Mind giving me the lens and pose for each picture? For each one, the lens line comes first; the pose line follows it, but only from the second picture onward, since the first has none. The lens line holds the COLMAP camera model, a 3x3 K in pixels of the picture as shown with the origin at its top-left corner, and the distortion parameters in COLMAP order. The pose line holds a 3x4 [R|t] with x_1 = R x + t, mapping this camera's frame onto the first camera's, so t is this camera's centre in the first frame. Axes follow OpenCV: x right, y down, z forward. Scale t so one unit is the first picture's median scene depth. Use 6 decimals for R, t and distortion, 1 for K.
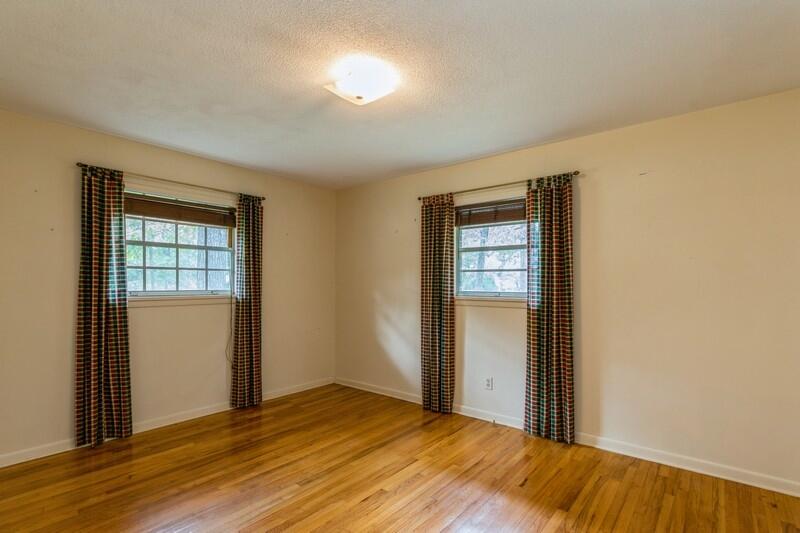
lens RADIAL K [[385.2, 0, 398.6], [0, 385.2, 283.6], [0, 0, 1]] dist [-0.000663, -0.000098]
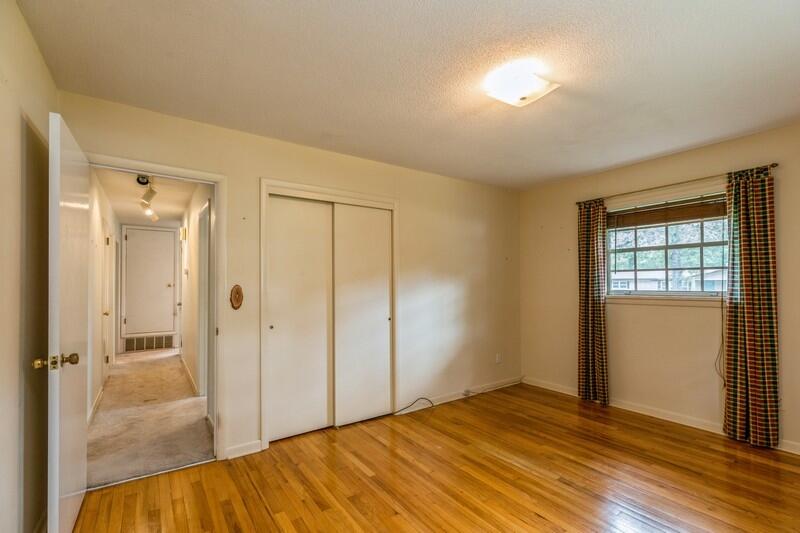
lens RADIAL K [[372.8, 0, 405.8], [0, 372.8, 276.1], [0, 0, 1]] dist [0.000977, 0.000214]
pose [[-0.260115, -0.017305, -0.965423, 0.614970], [0.007476, 0.999773, -0.019935, -0.007285], [0.965549, -0.012403, -0.259926, 0.638654]]
